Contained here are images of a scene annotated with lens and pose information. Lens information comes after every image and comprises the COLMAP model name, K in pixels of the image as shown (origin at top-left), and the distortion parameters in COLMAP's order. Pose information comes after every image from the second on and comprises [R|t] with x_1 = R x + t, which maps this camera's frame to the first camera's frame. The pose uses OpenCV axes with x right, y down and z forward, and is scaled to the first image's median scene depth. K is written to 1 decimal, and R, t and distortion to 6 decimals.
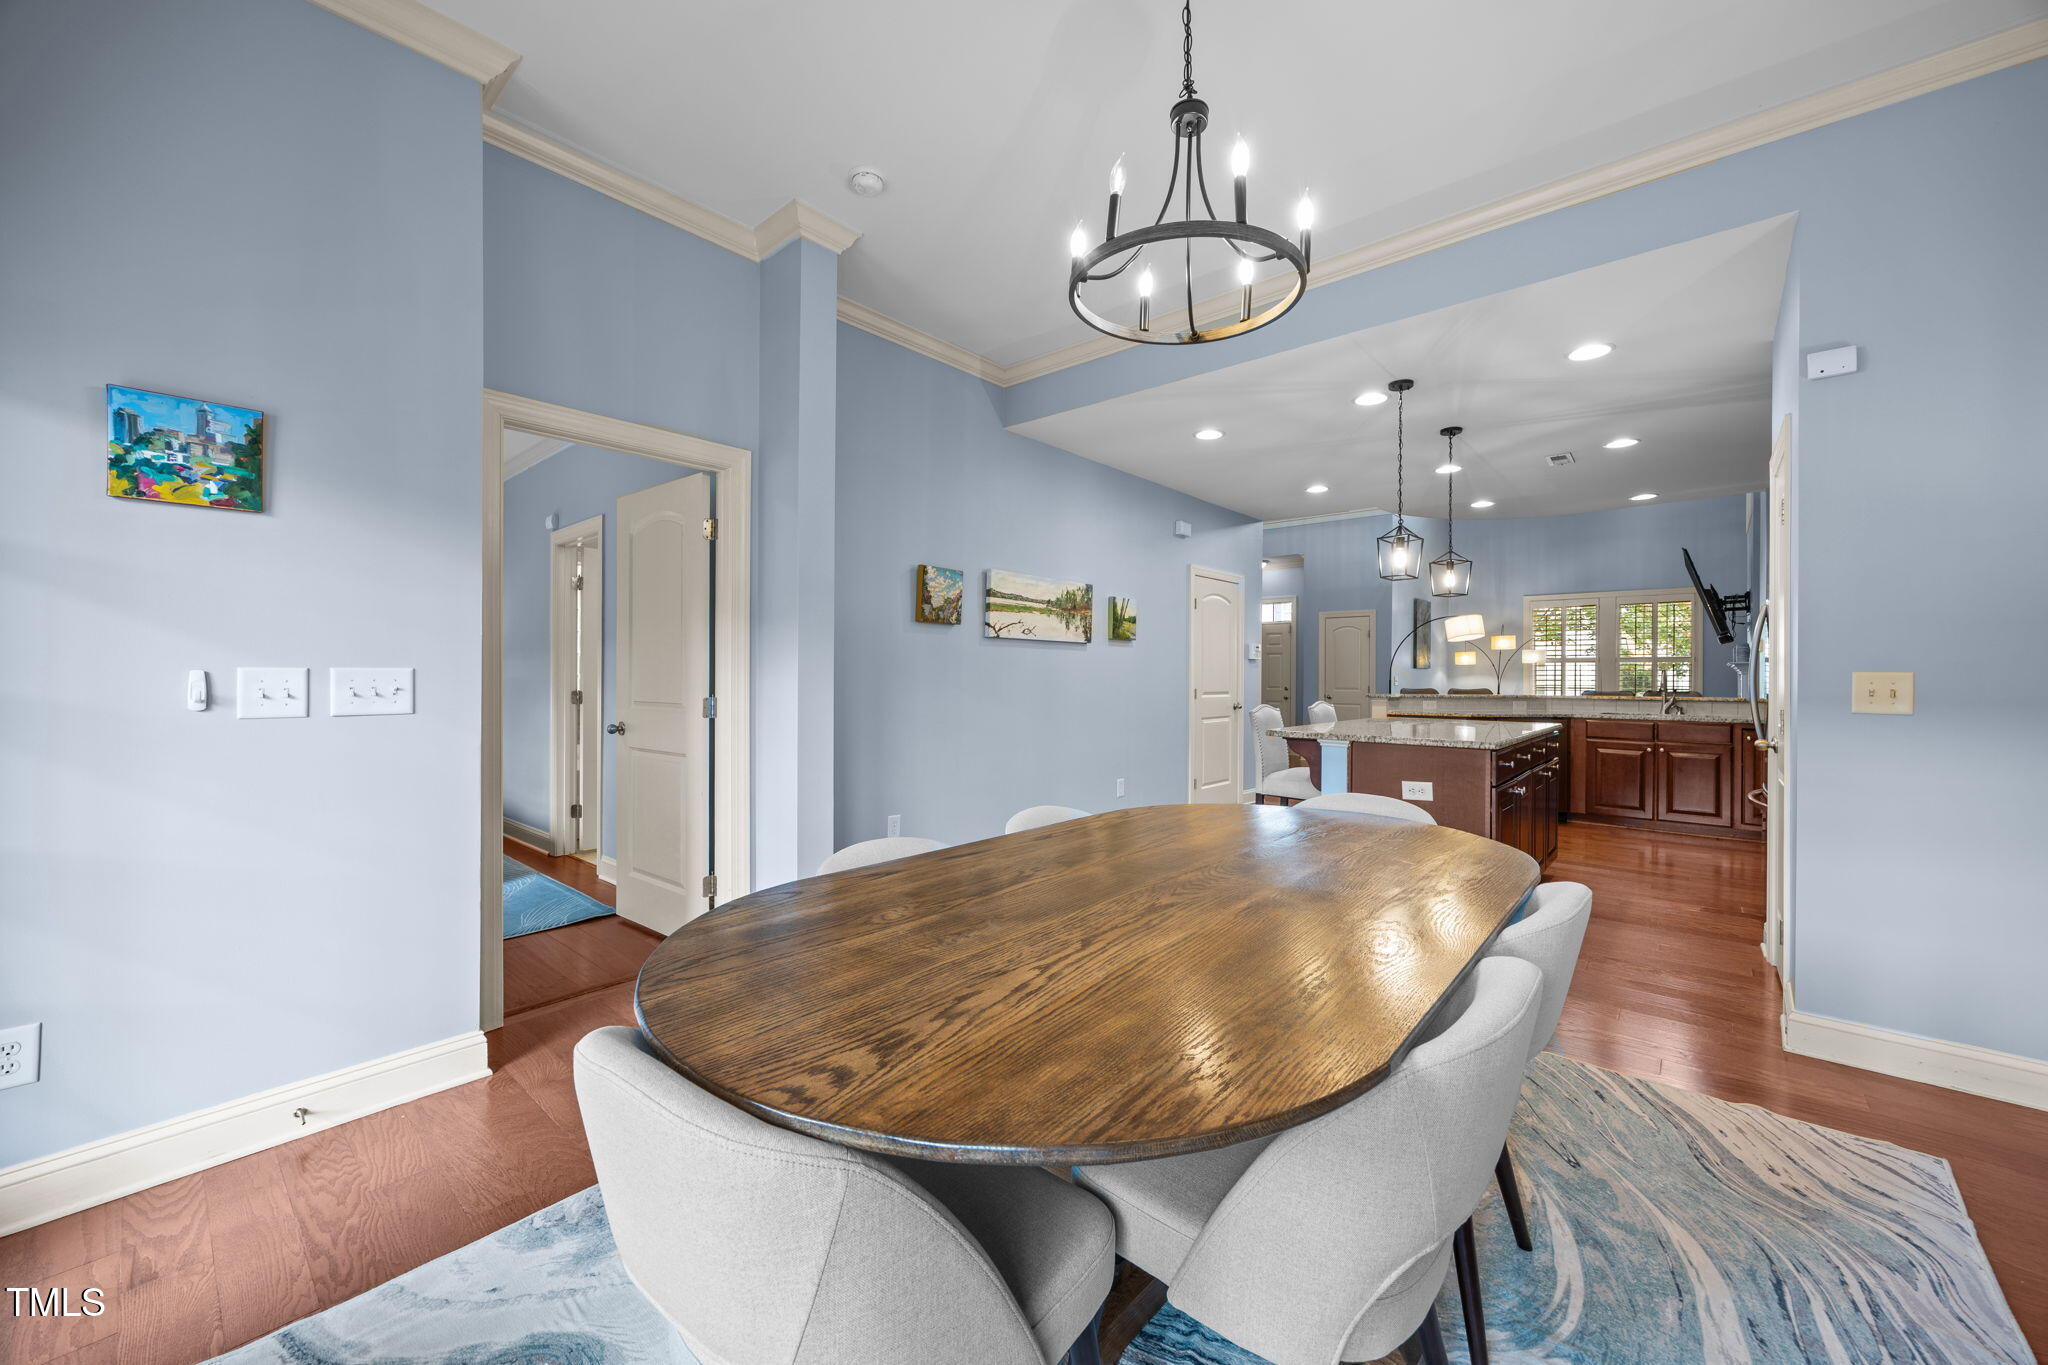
lens RADIAL K [[793.7, 0, 1018.8], [0, 793.7, 680.9], [0, 0, 1]] dist [0.002676, 0.000180]
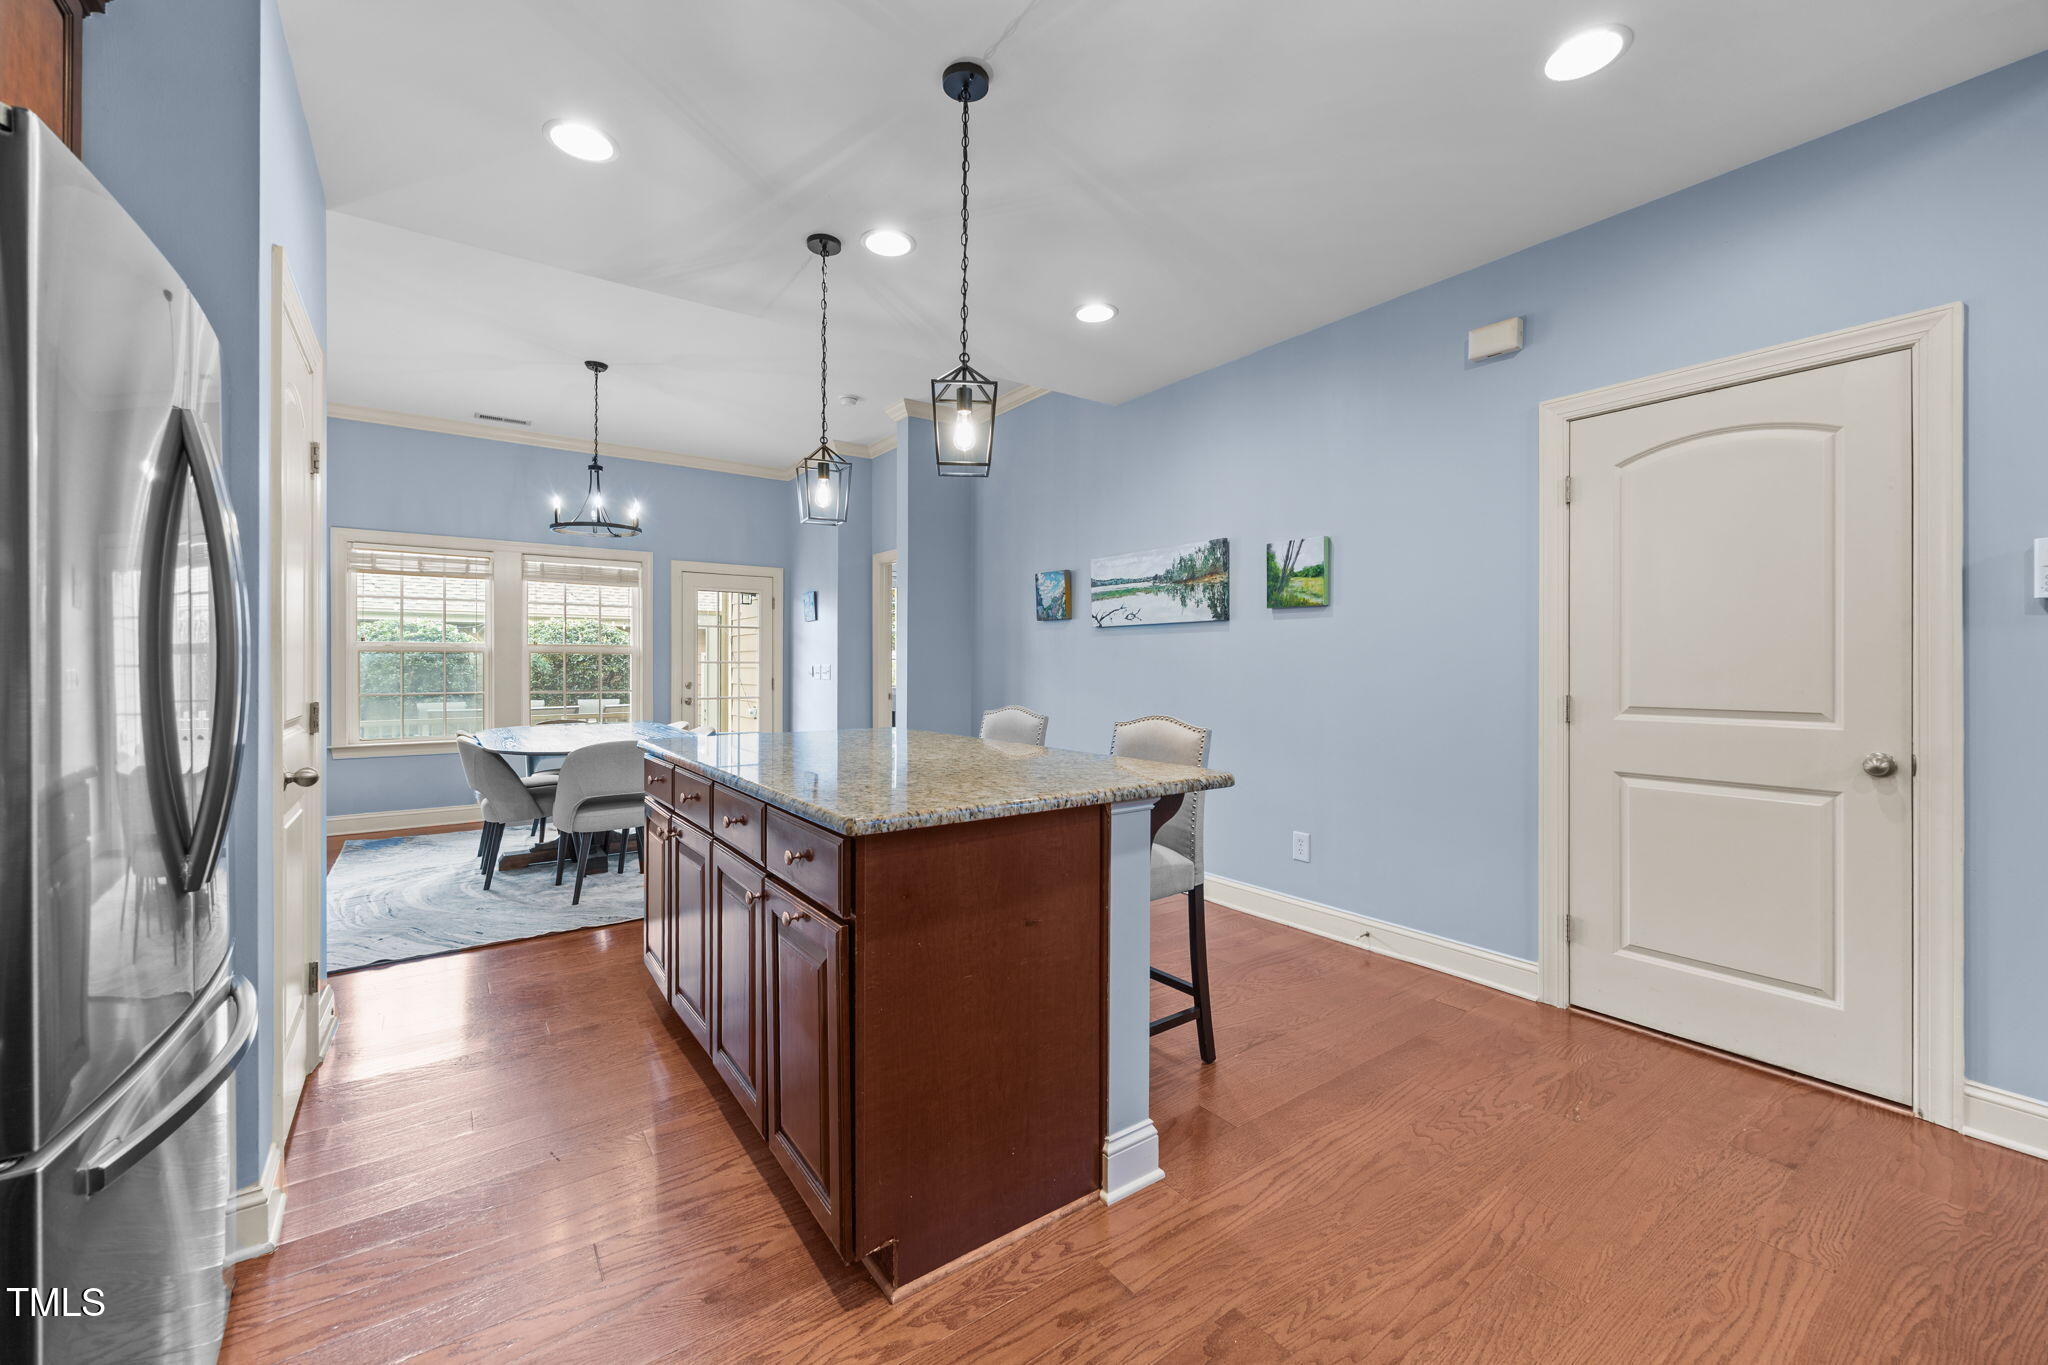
lens RADIAL K [[793.7, 0, 1017.7], [0, 793.7, 664.3], [0, 0, 1]] dist [0.002676, 0.000180]
pose [[-0.230058, -0.004085, -0.973168, 0.878546], [-0.005290, 0.999982, -0.002947, -0.004966], [0.973163, 0.004470, -0.230076, 1.044085]]
